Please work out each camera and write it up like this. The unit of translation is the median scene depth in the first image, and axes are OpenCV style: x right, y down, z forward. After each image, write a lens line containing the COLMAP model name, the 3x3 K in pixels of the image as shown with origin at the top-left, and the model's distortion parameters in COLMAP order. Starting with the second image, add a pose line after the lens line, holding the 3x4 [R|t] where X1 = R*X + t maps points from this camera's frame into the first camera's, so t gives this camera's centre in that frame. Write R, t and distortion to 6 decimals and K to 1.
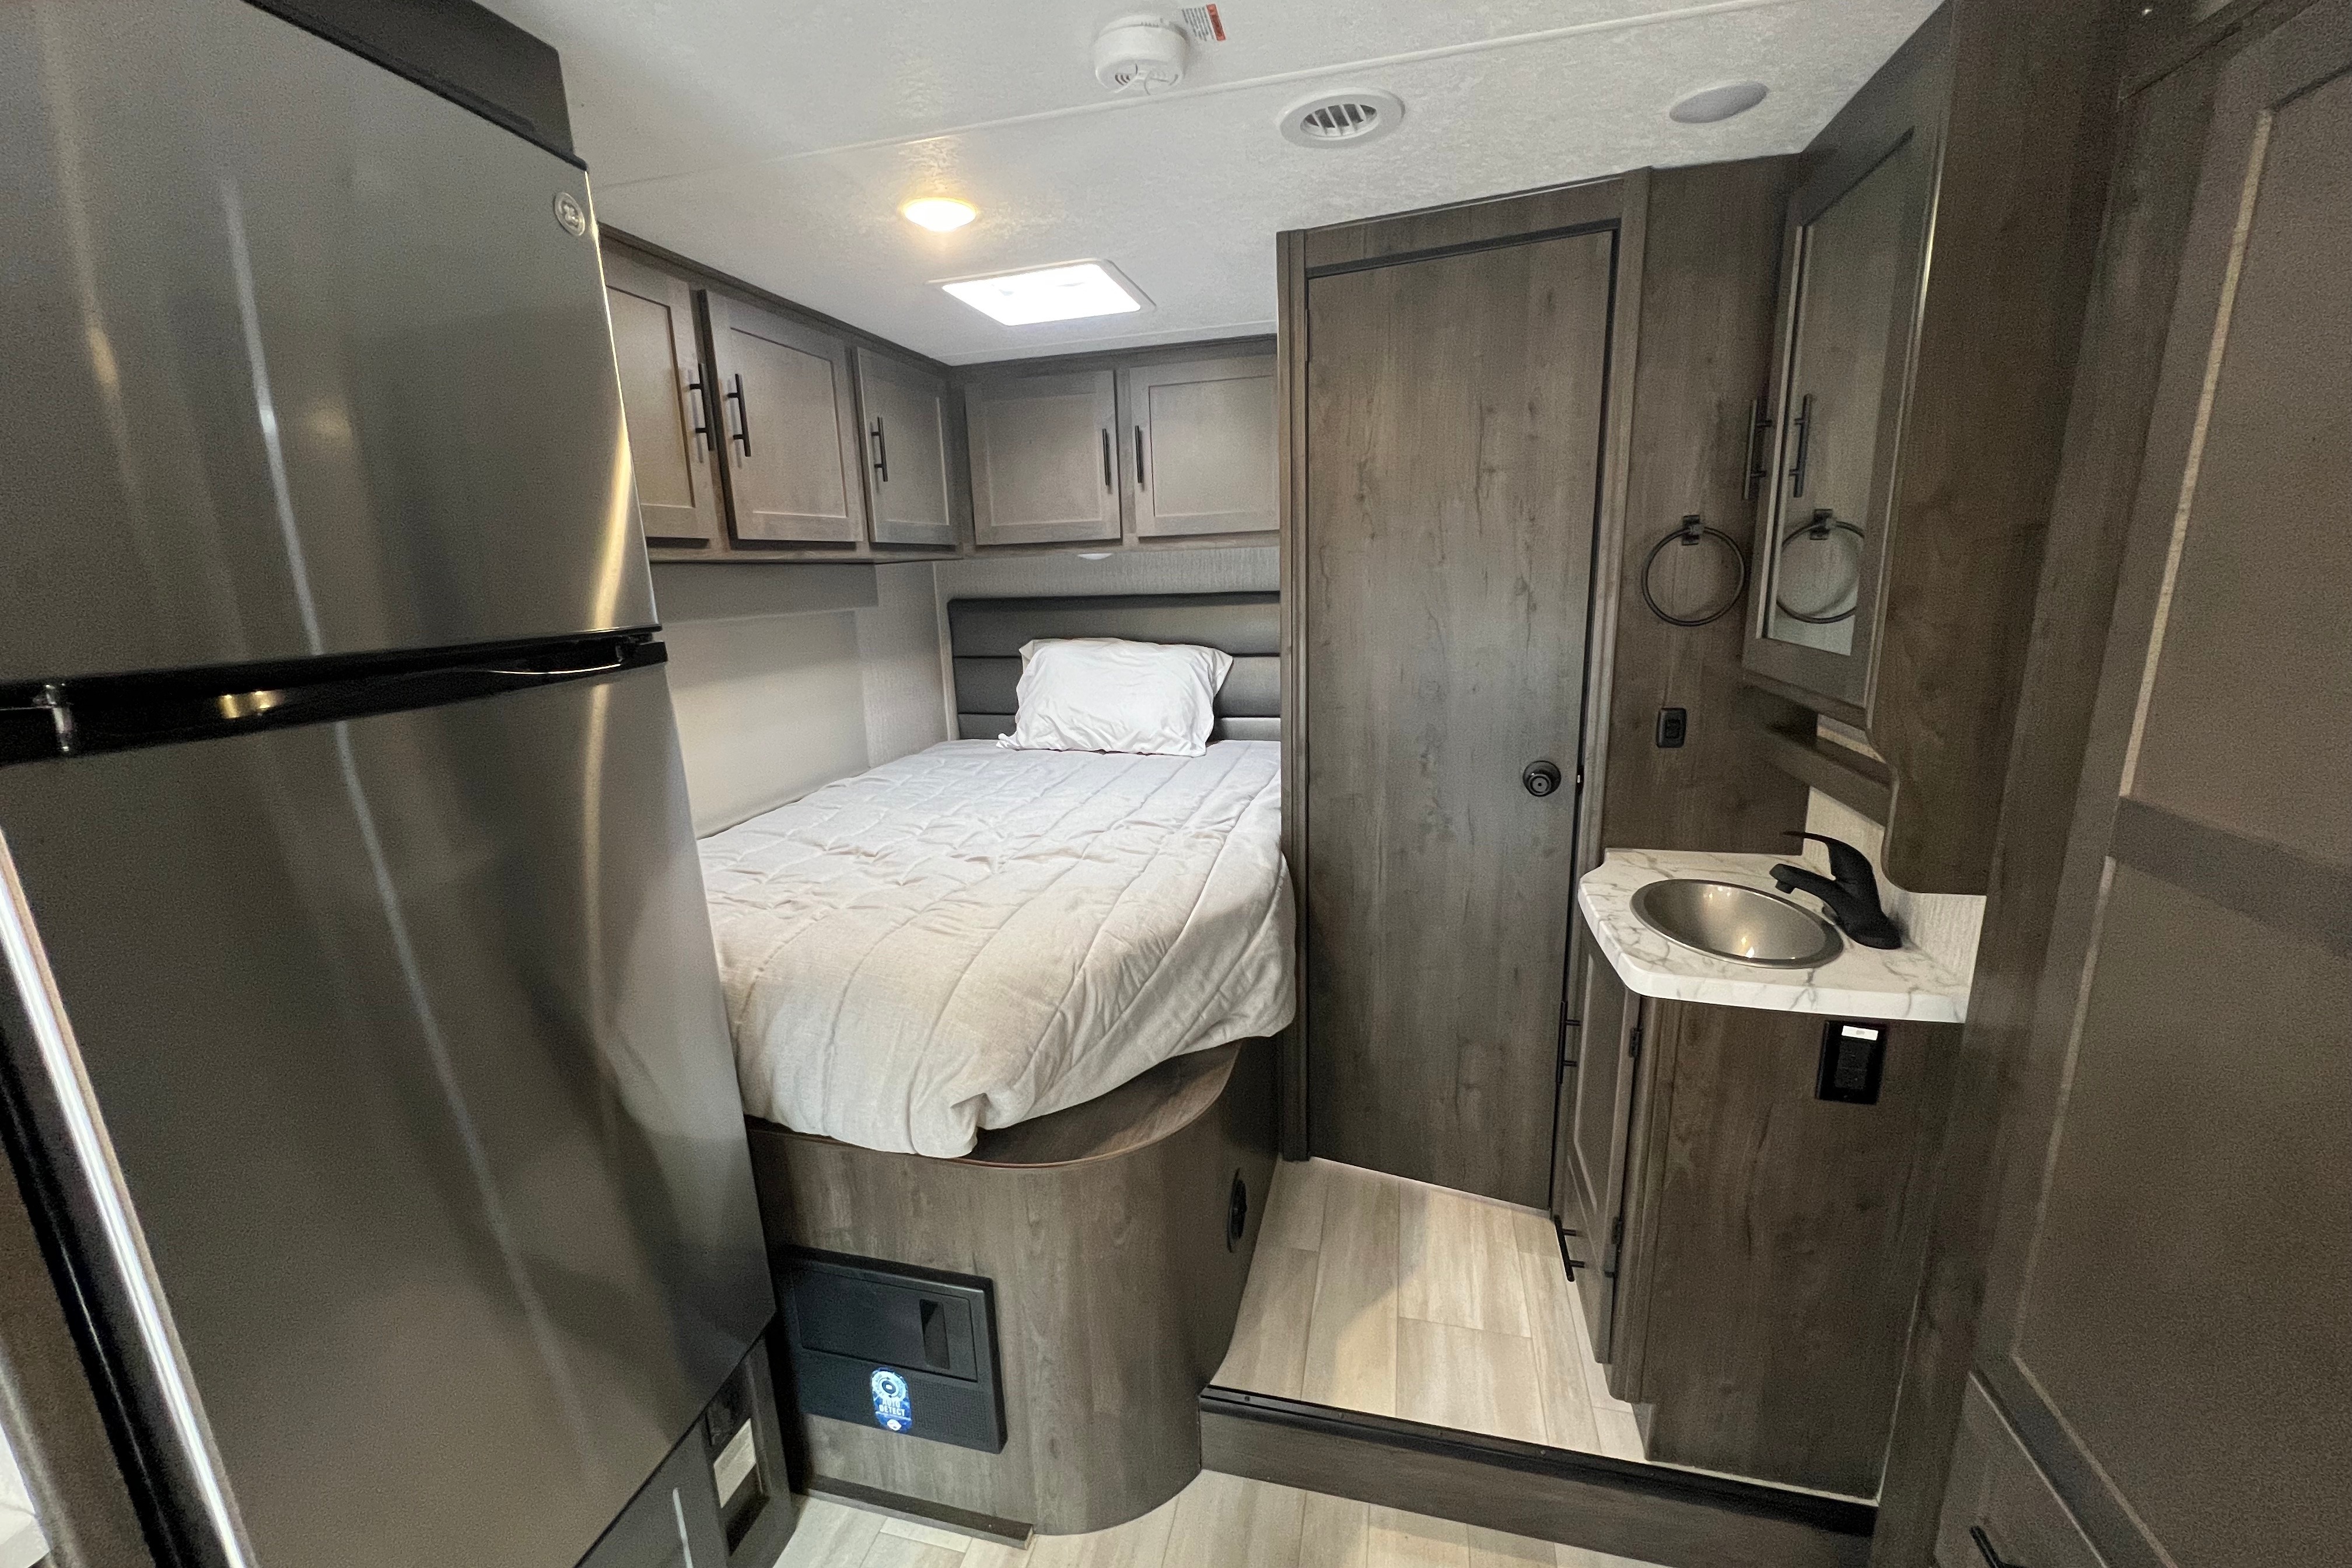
lens RADIAL K [[913.8, 0, 1173.1], [0, 913.8, 781.1], [0, 0, 1]] dist [0.004290, 0.000027]
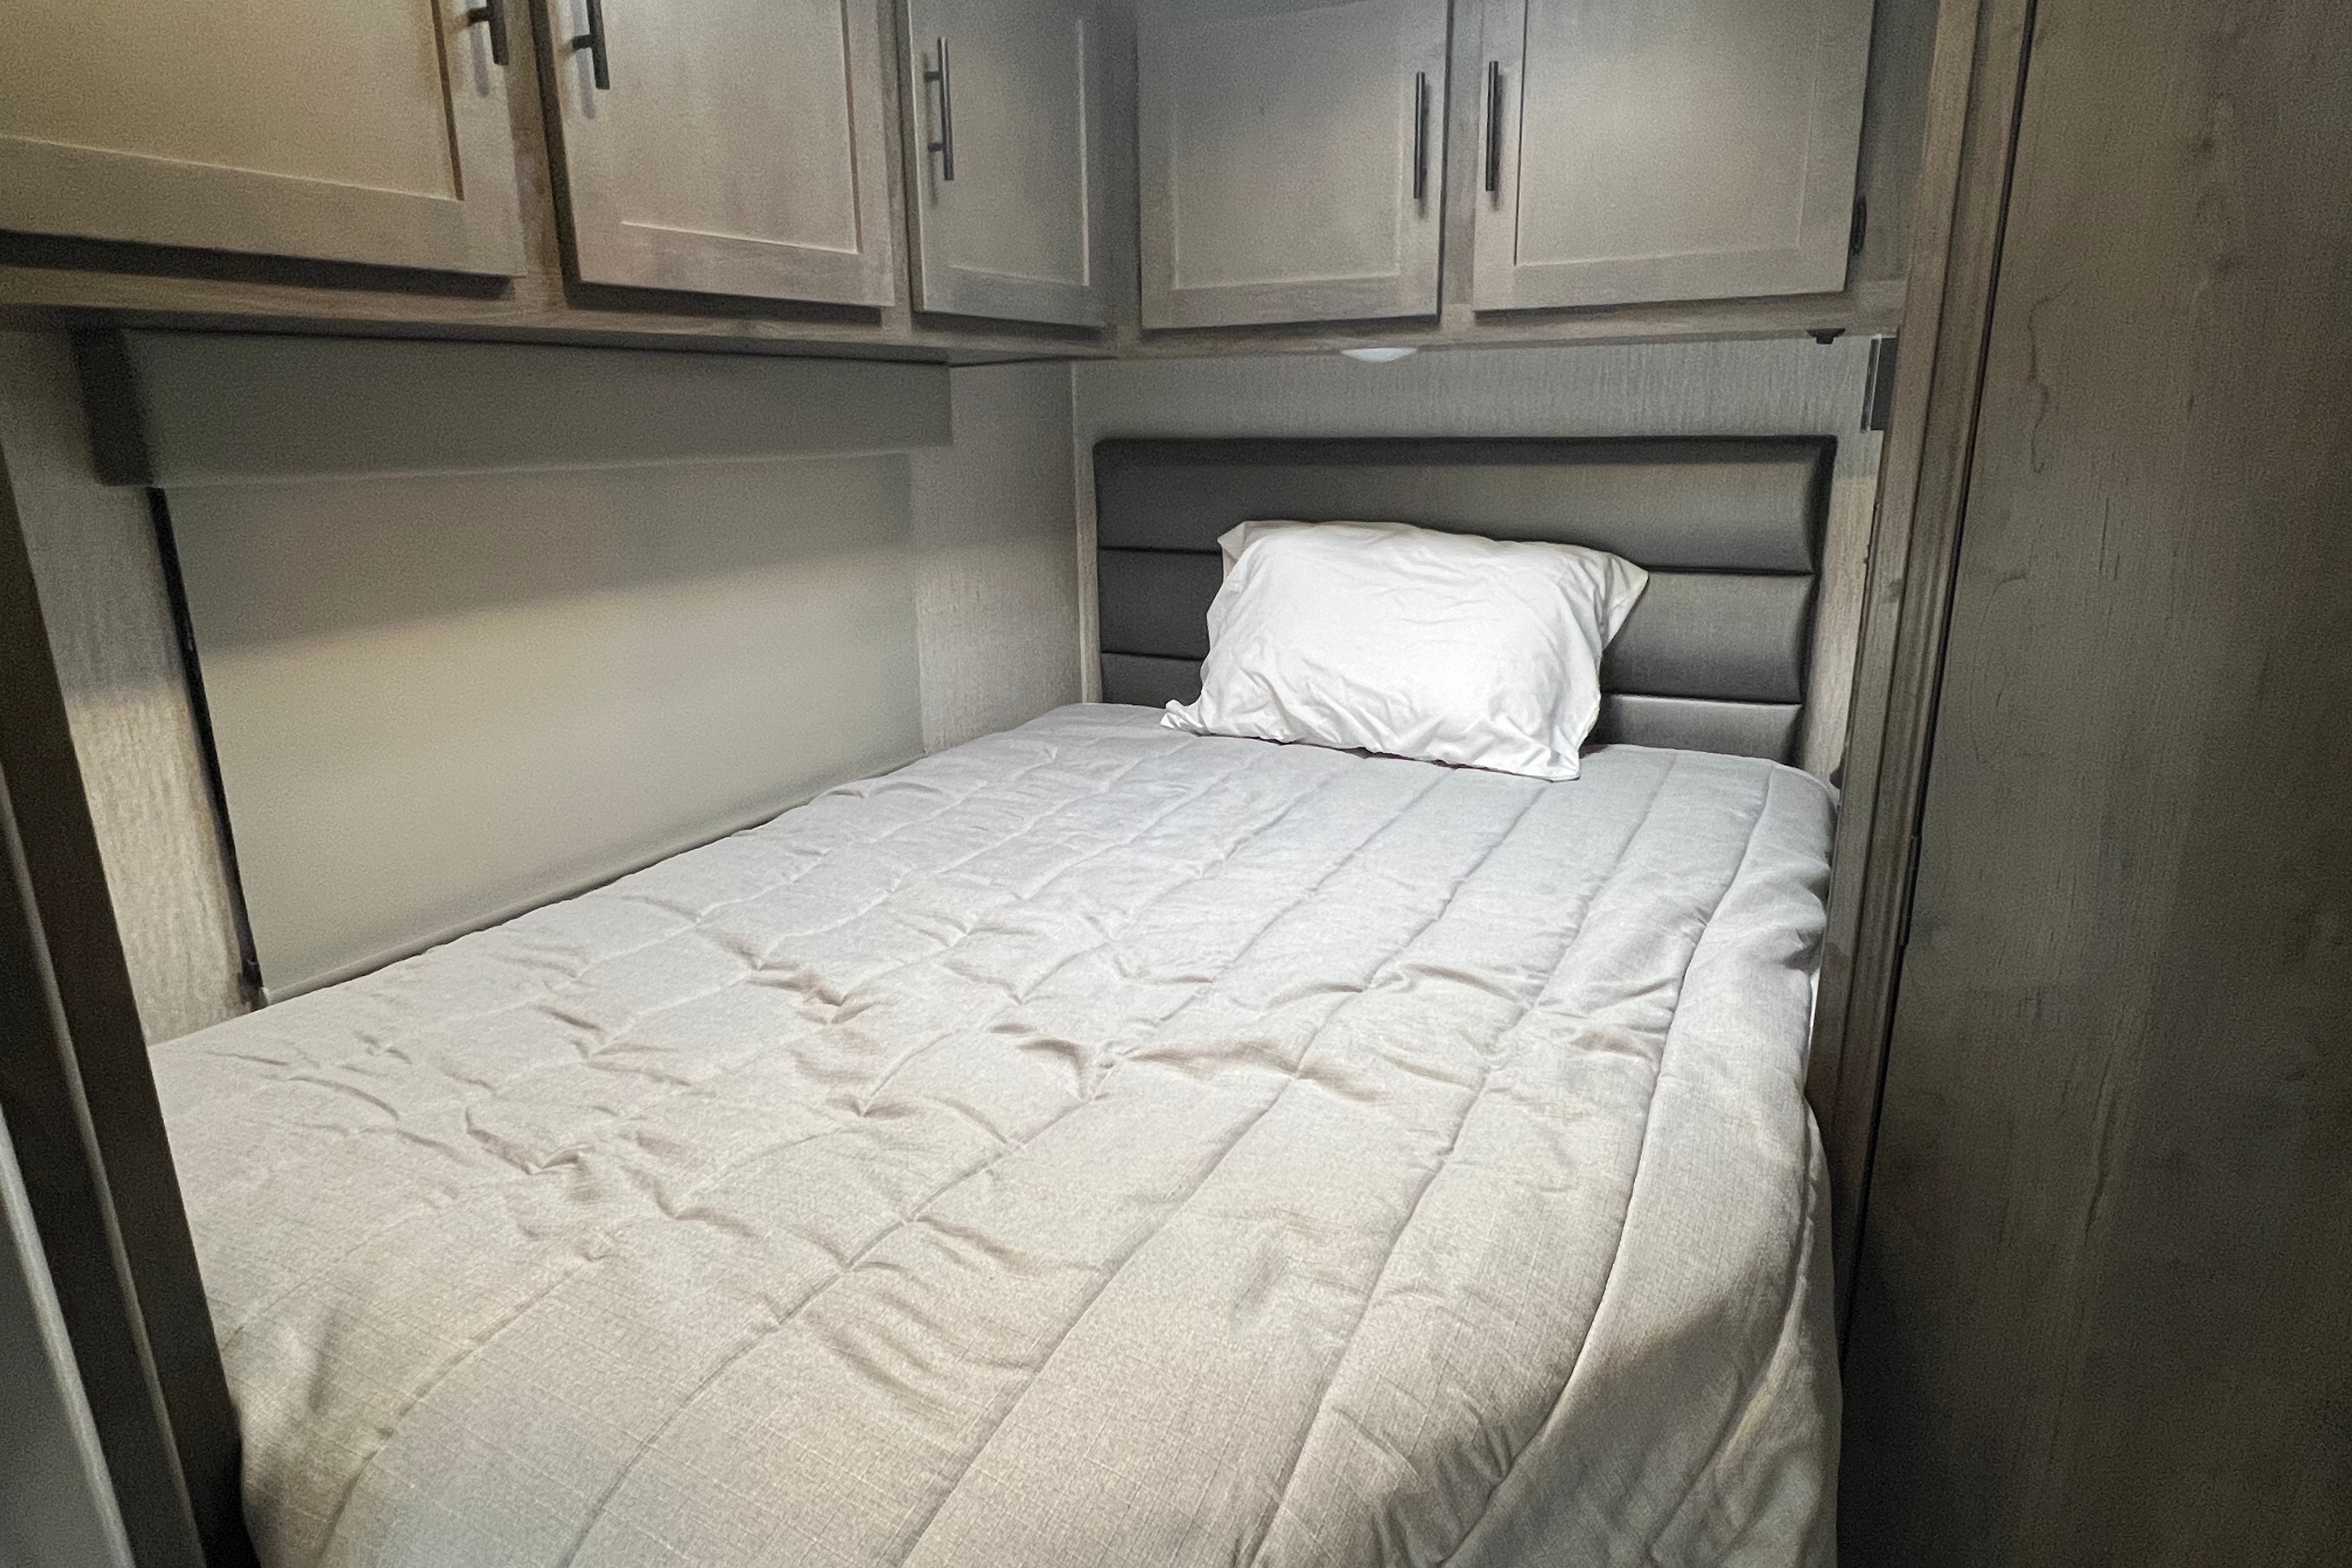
lens RADIAL K [[1352.3, 0, 1177.3], [0, 1352.3, 780.5], [0, 0, 1]] dist [0.007763, -0.000683]
pose [[0.975710, 0.075995, -0.205462, -0.031296], [-0.067025, 0.996484, 0.050280, -0.062060], [0.208560, -0.035288, 0.977373, 0.333912]]
